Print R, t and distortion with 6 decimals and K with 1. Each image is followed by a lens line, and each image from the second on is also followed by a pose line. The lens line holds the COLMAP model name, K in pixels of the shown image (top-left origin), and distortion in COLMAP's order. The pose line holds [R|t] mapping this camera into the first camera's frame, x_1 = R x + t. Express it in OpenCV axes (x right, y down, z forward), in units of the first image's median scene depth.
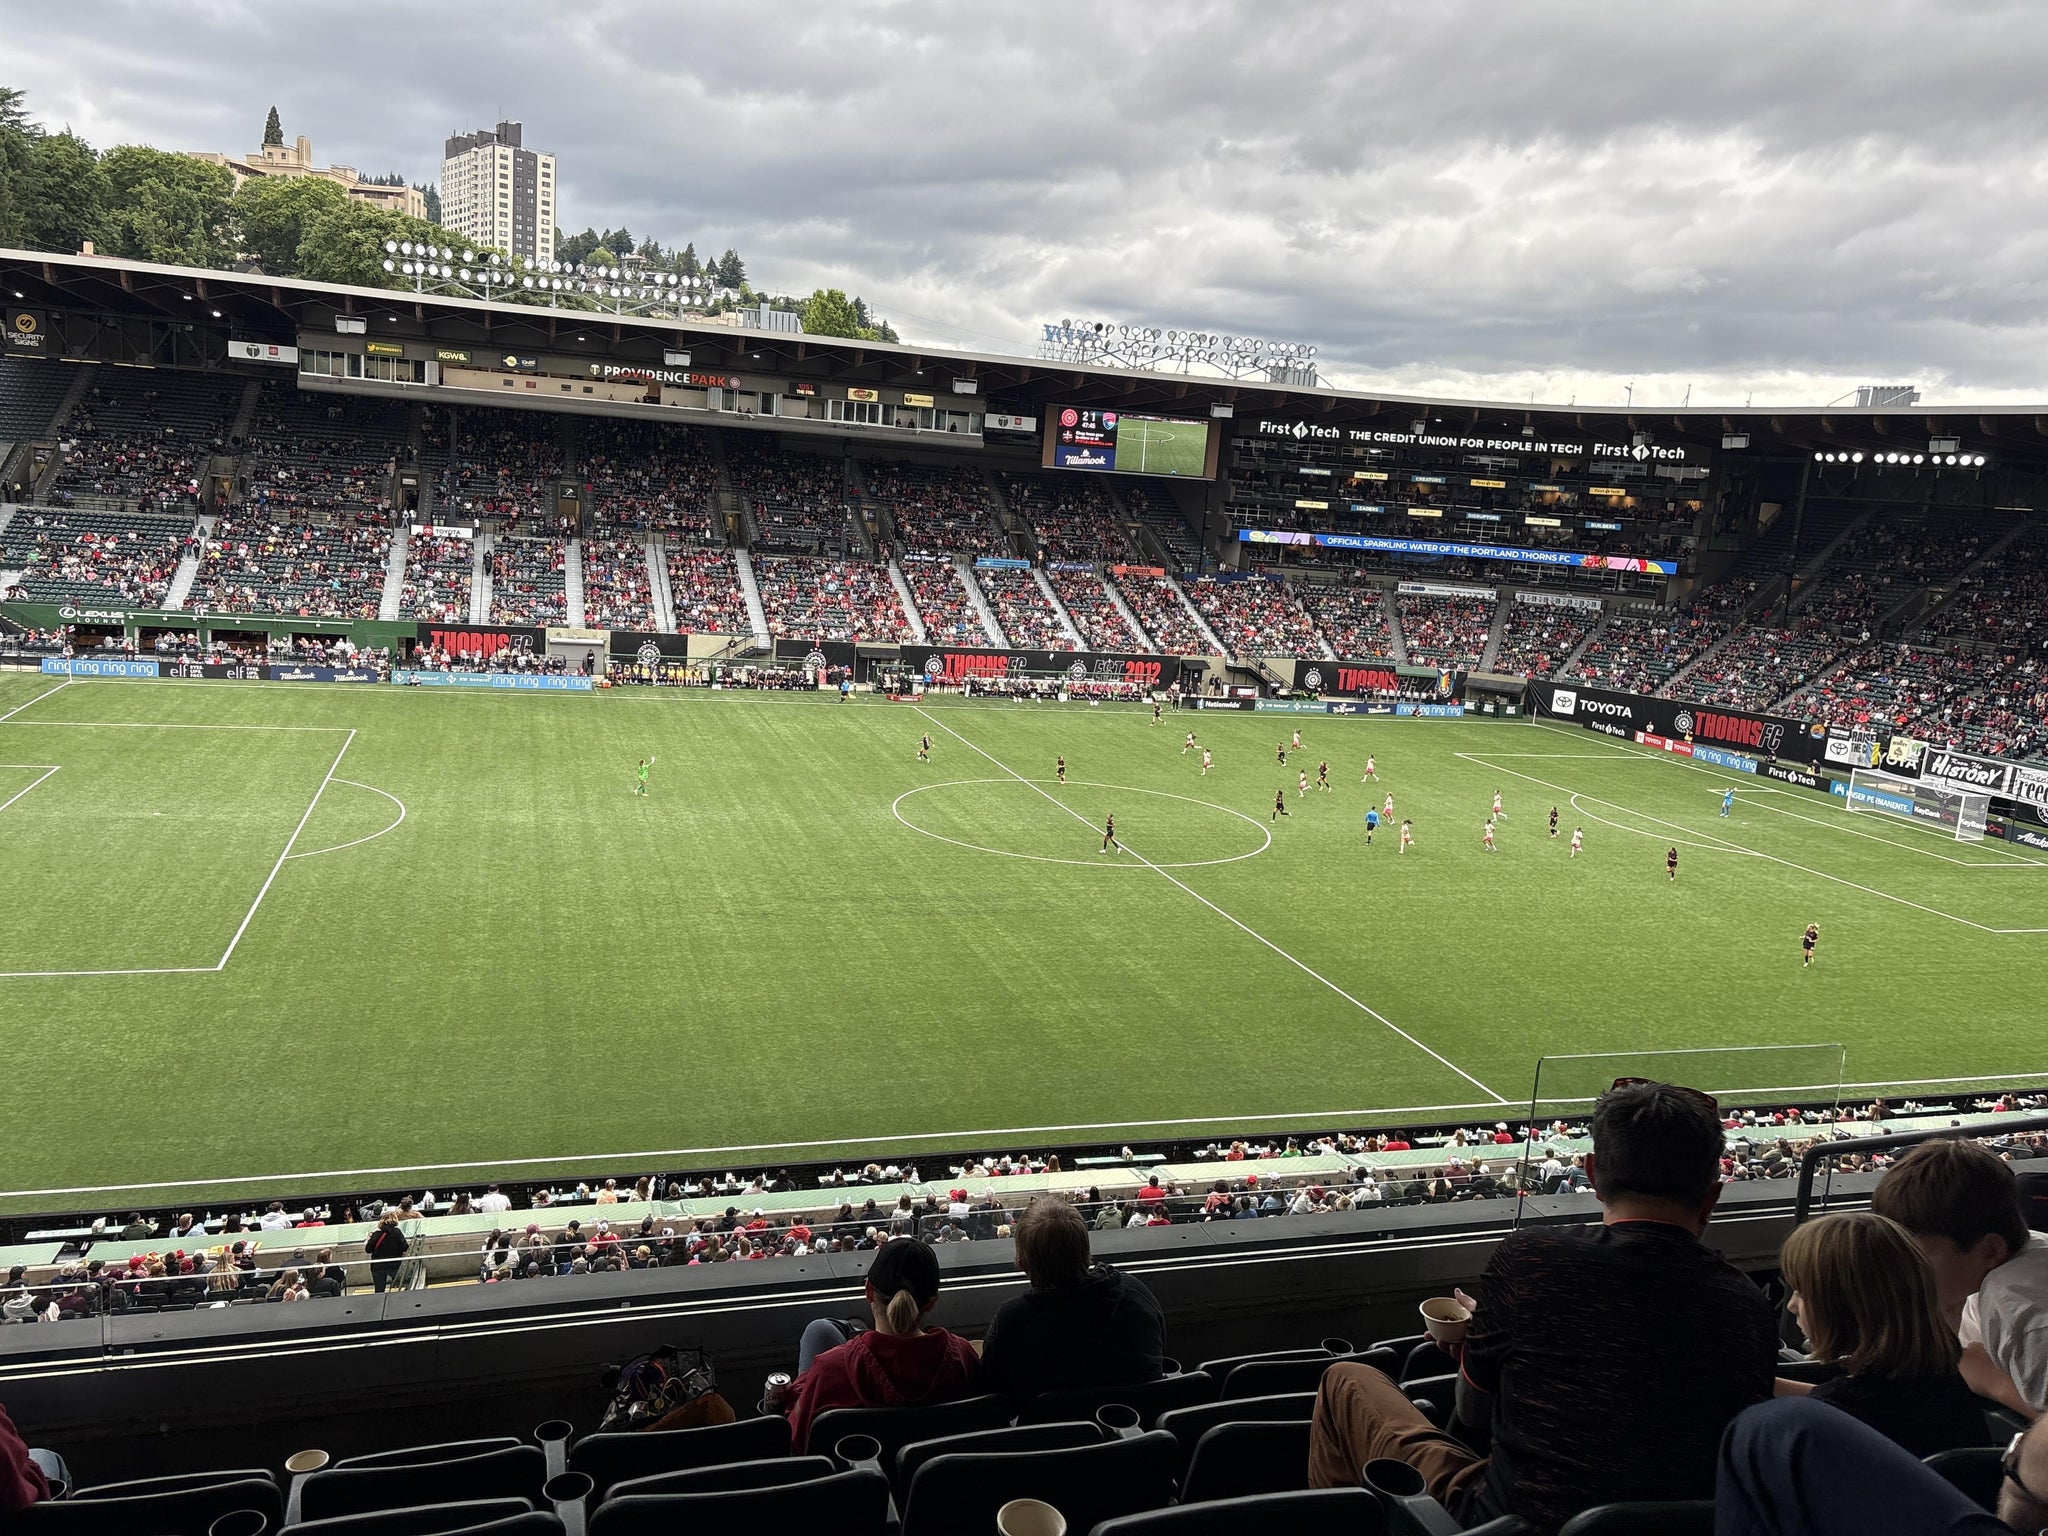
lens RADIAL K [[1550.8, 0, 1007.4], [0, 1550.8, 758.0], [0, 0, 1]] dist [0.047466, -0.035107]
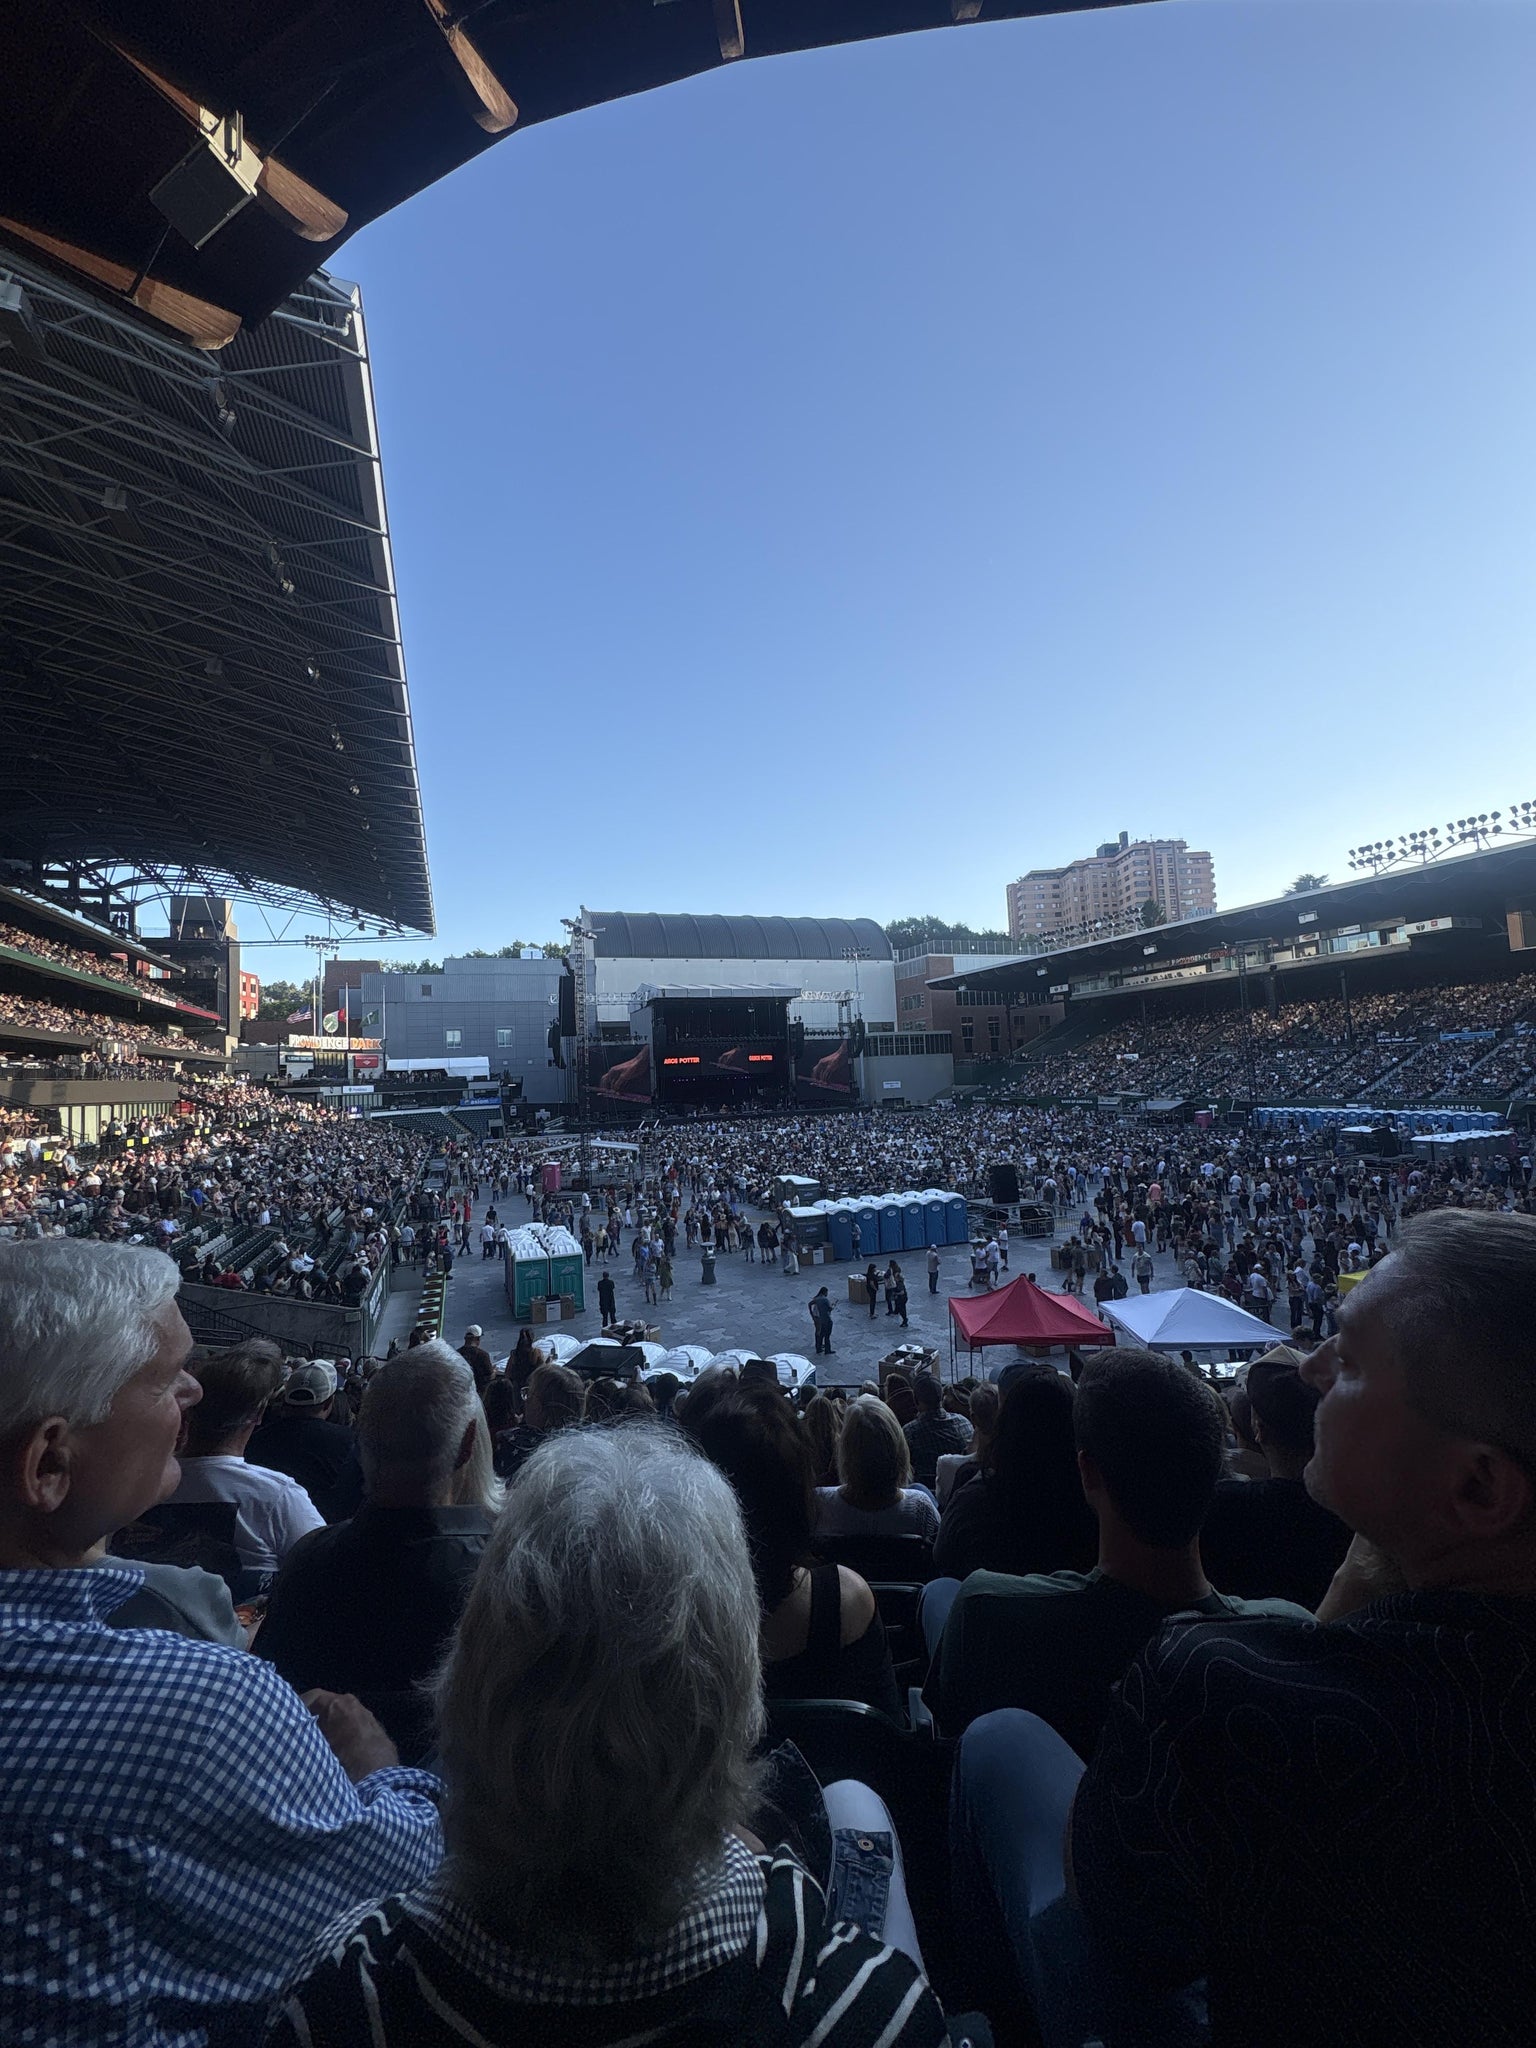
lens RADIAL K [[814.7, 0, 768.3], [0, 814.7, 1008.6], [0, 0, 1]] dist [-0.003951, -0.000162]
pose [[0.059241, -0.160281, -0.985292, 0.667274], [-0.124192, 0.978174, -0.166590, 0.031814], [0.990488, 0.132234, 0.038042, 0.475449]]
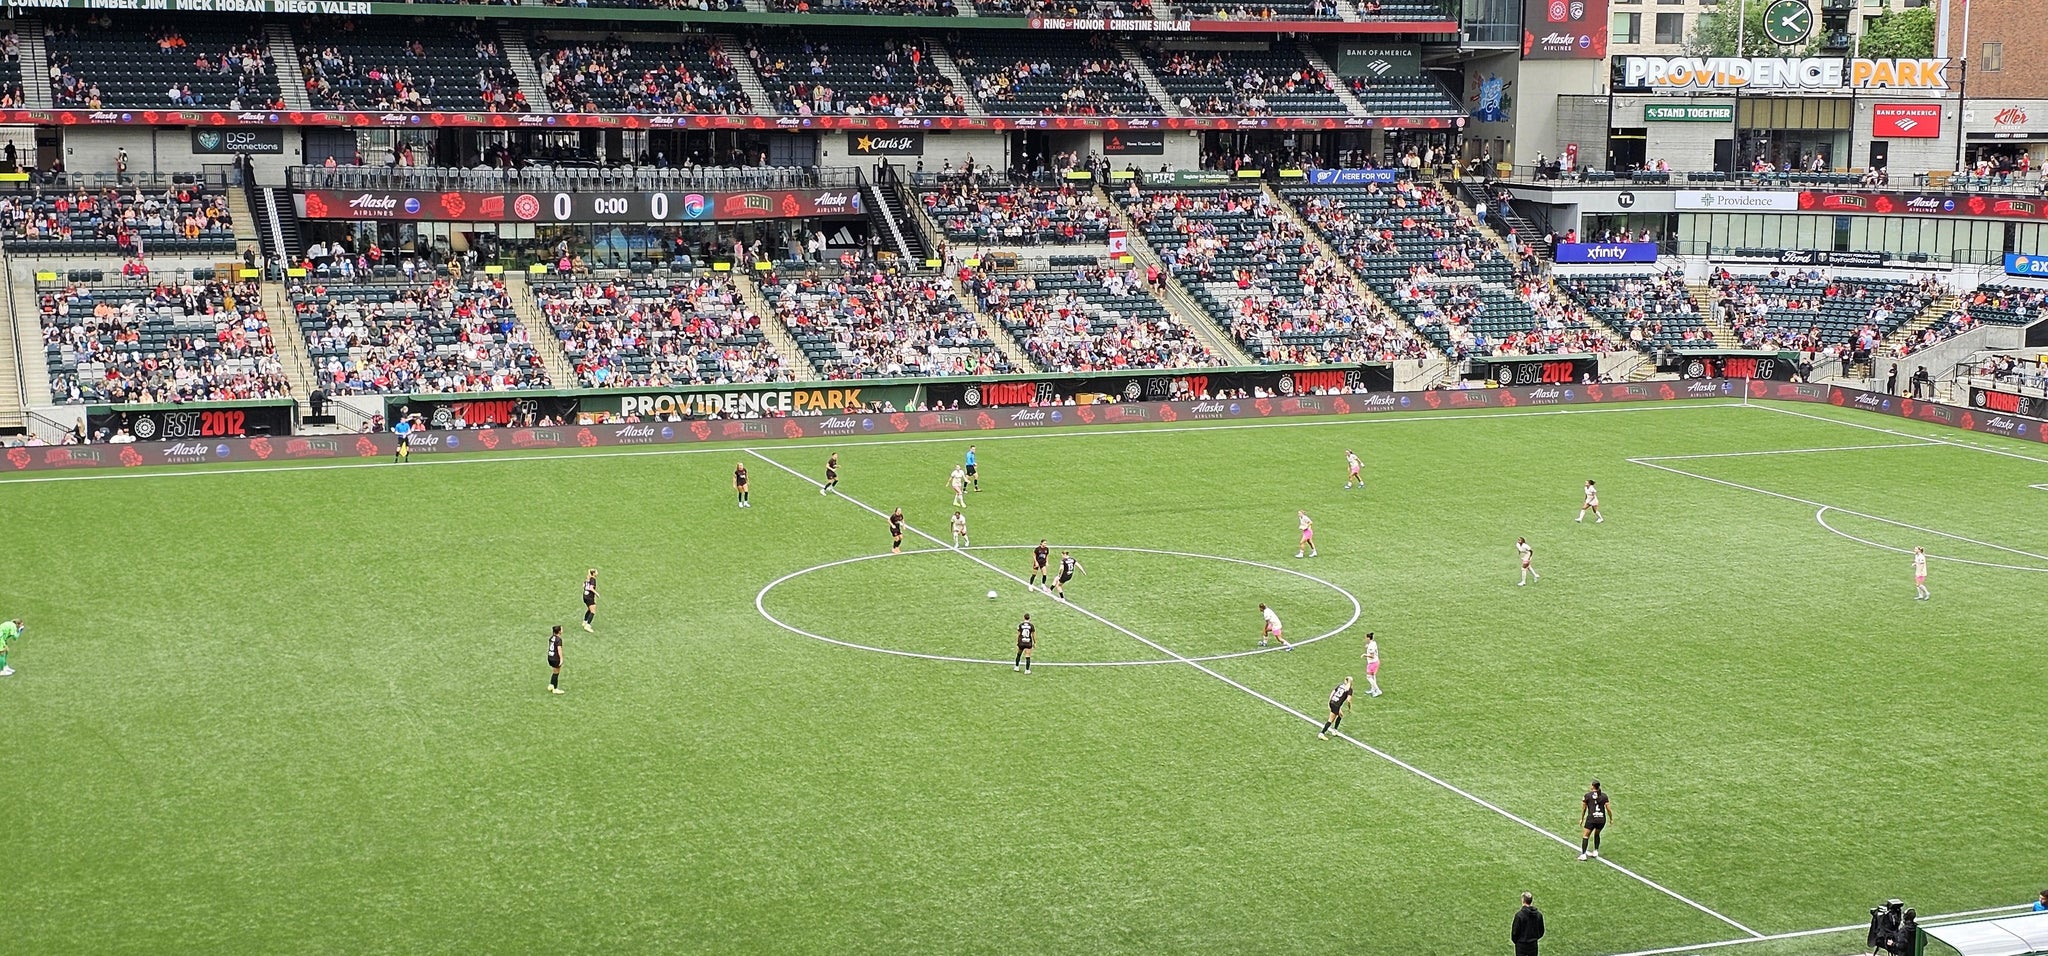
lens RADIAL K [[2730.5, 0, 1023.3], [0, 2730.5, 480.2], [0, 0, 1]] dist [0.110194, 0.000000]
pose [[-0.992526, -0.072114, -0.098450, 0.120093], [-0.099484, 0.945358, 0.310486, -0.216772], [0.070680, 0.317960, -0.945466, 1.274134]]
